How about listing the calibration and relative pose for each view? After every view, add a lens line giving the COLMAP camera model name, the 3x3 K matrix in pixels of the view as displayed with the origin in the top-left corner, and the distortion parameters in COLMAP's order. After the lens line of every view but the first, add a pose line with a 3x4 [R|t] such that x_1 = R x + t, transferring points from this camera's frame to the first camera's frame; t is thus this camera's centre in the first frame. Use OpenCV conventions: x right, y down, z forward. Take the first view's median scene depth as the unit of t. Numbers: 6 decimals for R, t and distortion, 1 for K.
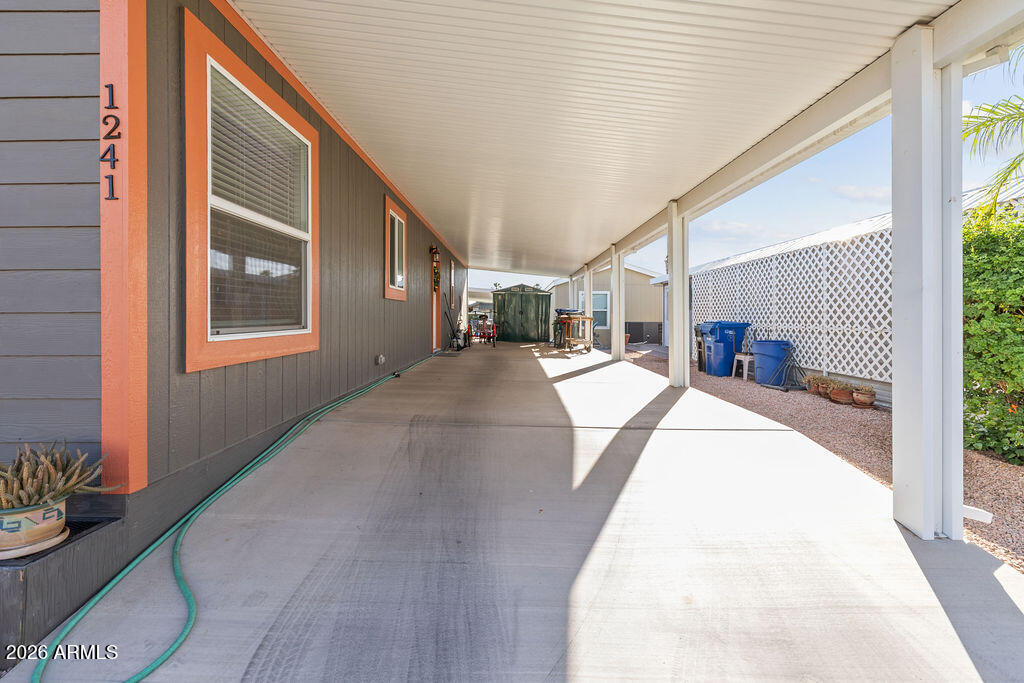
lens RADIAL K [[439.7, 0, 513.7], [0, 439.7, 312.1], [0, 0, 1]] dist [0.000086, -0.000312]
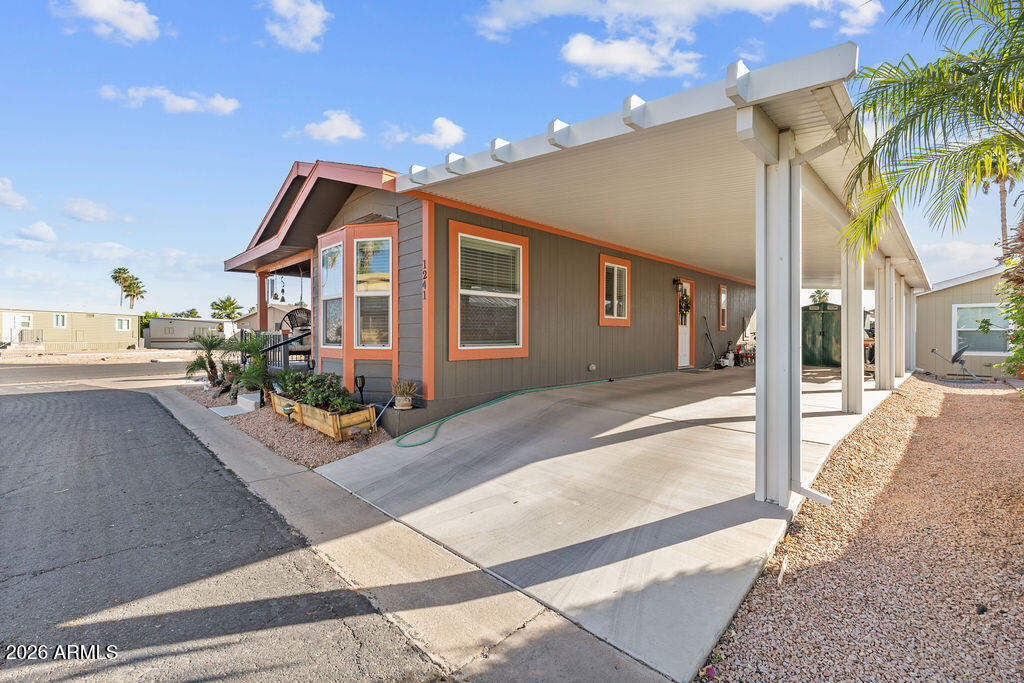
lens RADIAL K [[433.5, 0, 511.1], [0, 433.5, 330.6], [0, 0, 1]] dist [-0.000159, -0.000040]
pose [[0.706538, -0.002401, -0.707672, 0.535341], [0.001711, 0.999997, -0.001685, -0.014316], [0.707674, -0.000020, 0.706540, -0.221435]]
